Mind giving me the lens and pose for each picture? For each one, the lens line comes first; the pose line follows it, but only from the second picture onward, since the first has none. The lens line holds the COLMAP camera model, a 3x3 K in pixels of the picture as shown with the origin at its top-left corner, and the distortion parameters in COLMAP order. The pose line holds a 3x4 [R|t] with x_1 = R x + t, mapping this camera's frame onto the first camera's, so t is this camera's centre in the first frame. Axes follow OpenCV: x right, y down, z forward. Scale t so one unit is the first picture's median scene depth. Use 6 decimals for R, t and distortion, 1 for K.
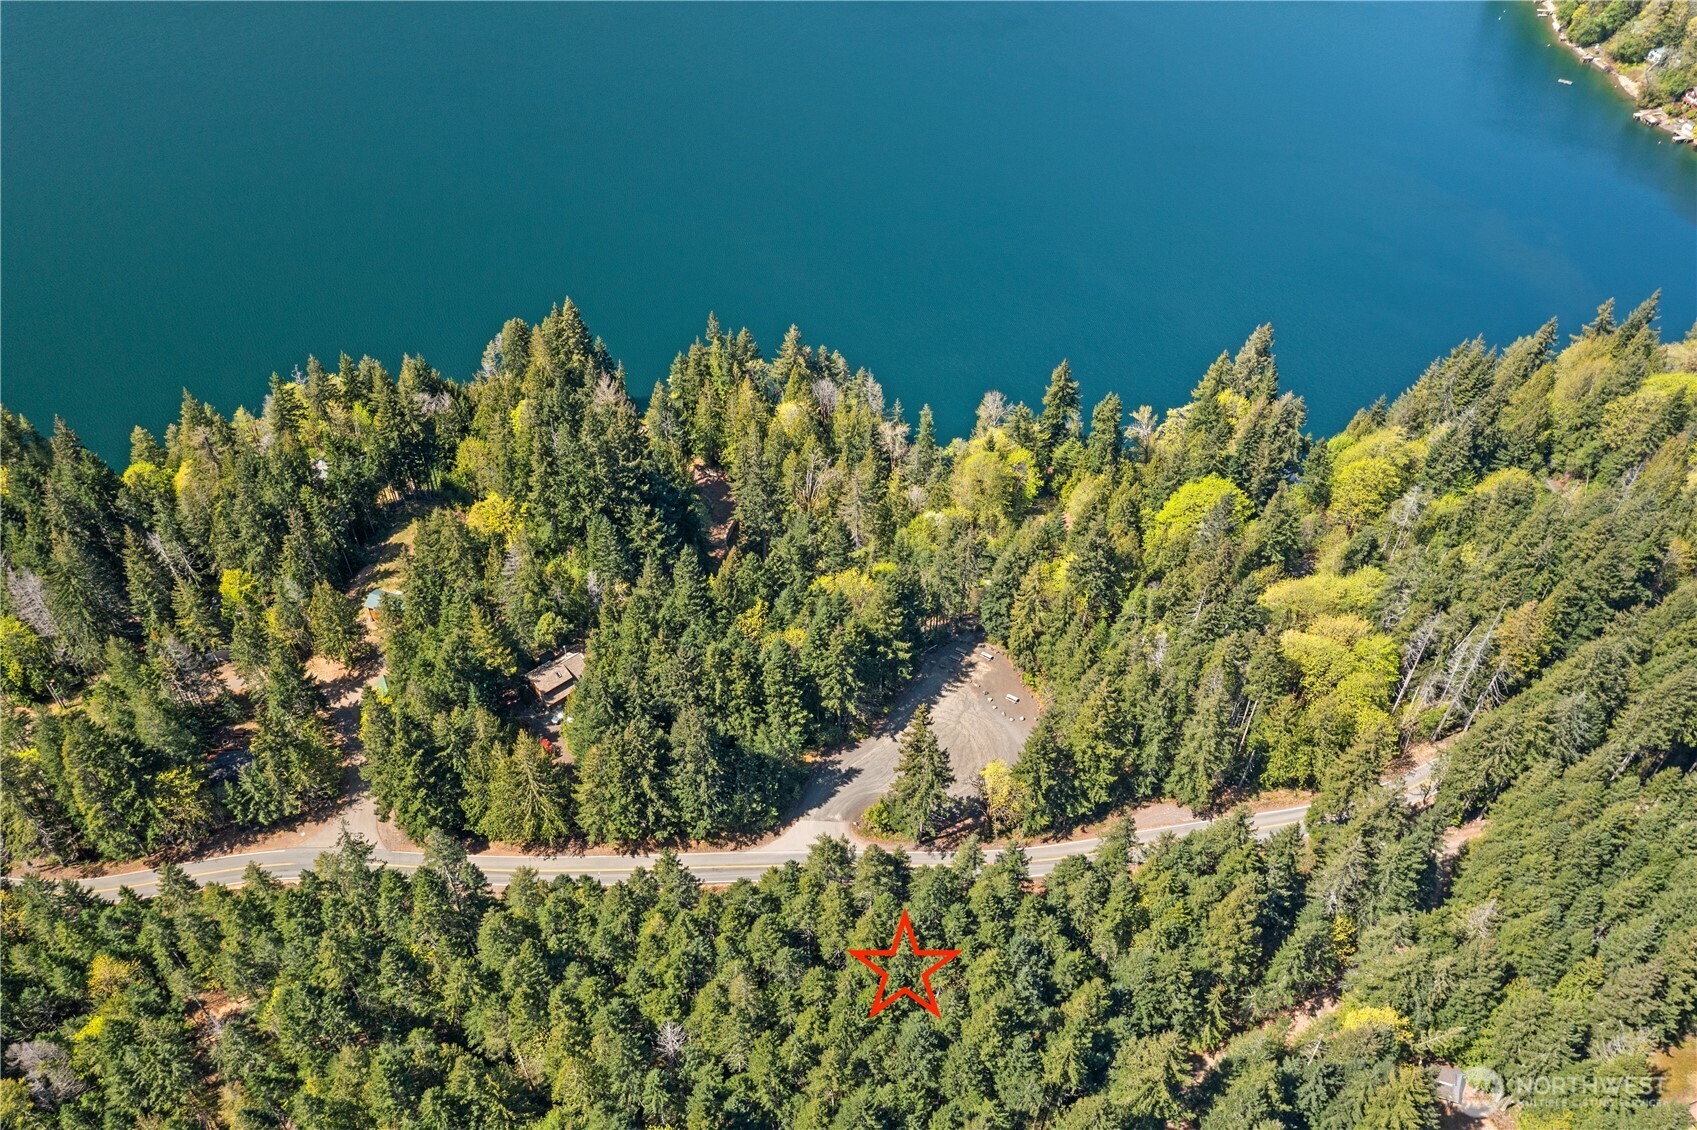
lens RADIAL K [[1343.7, 0, 848.5], [0, 1343.7, 565.0], [0, 0, 1]] dist [-0.010661, 0.002563]
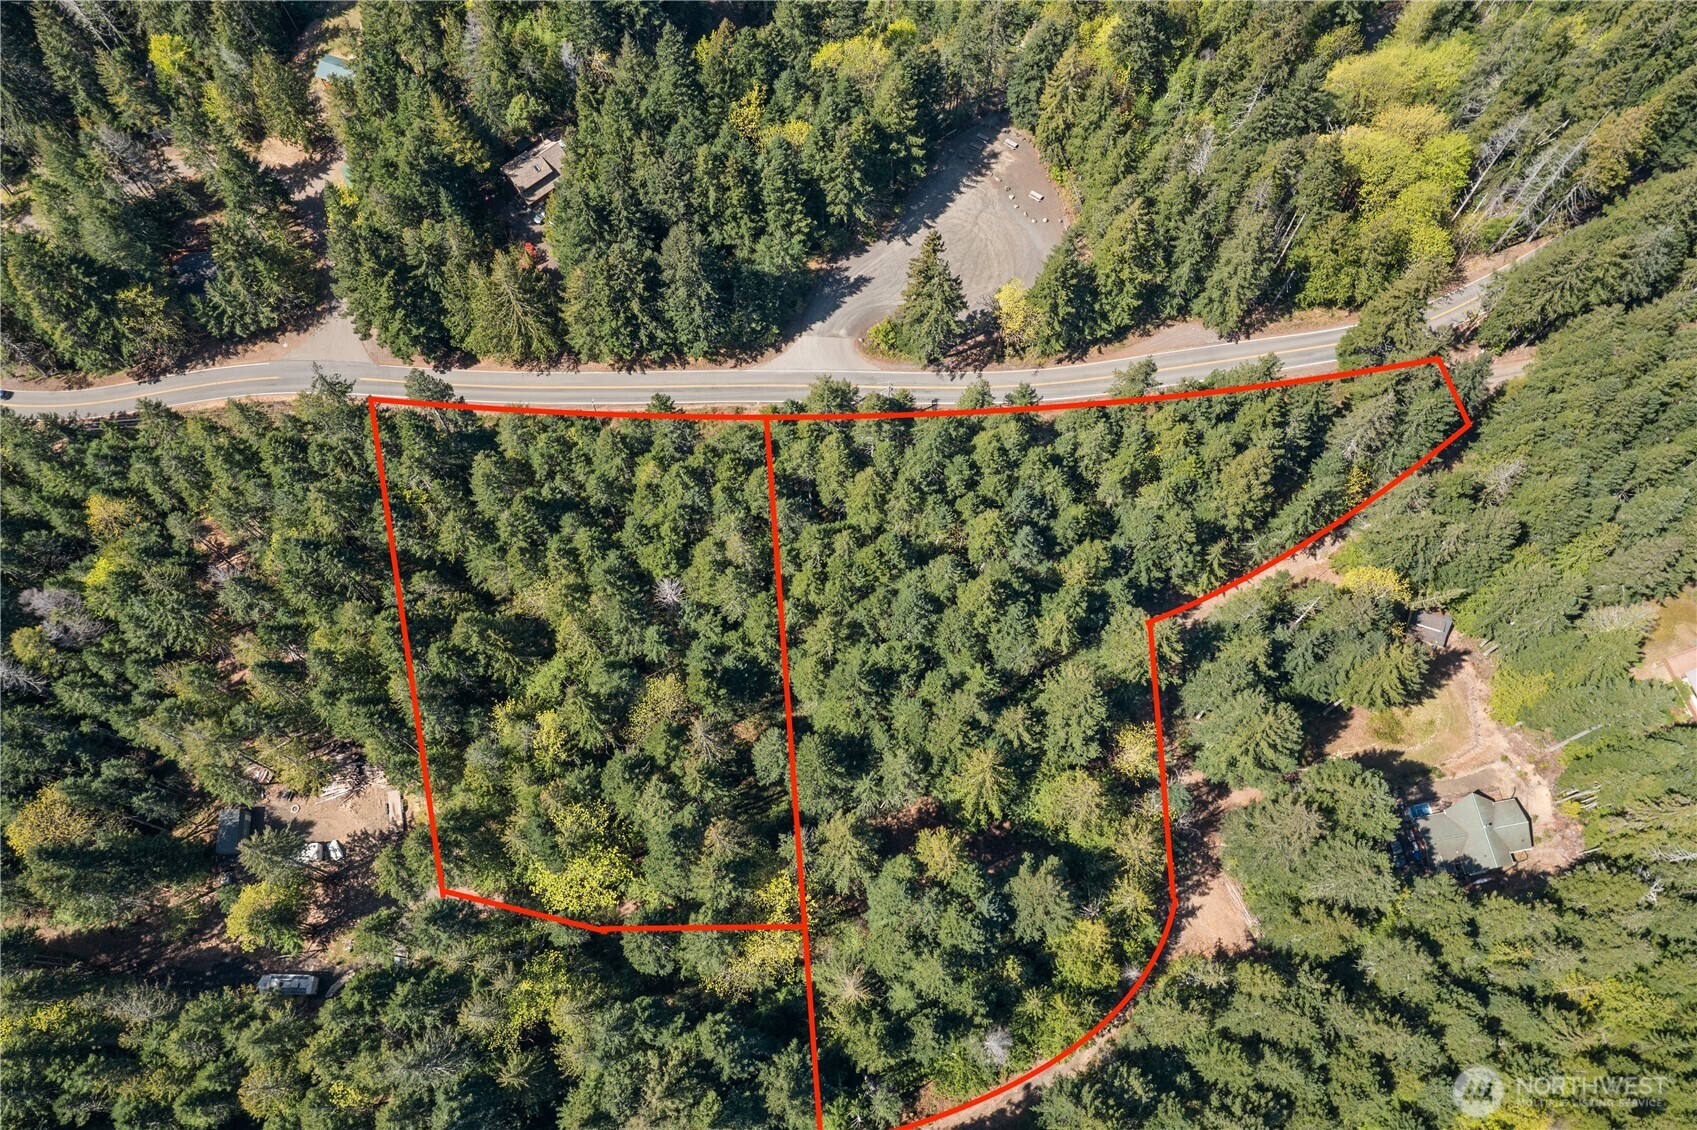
lens RADIAL K [[1343.7, 0, 848.5], [0, 1343.7, 565.0], [0, 0, 1]] dist [-0.010661, 0.002563]
pose [[0.999806, 0.013738, -0.014103, 0.012647], [-0.006286, 0.901582, 0.432562, -0.080080], [0.018658, -0.432390, 0.901494, 0.079292]]
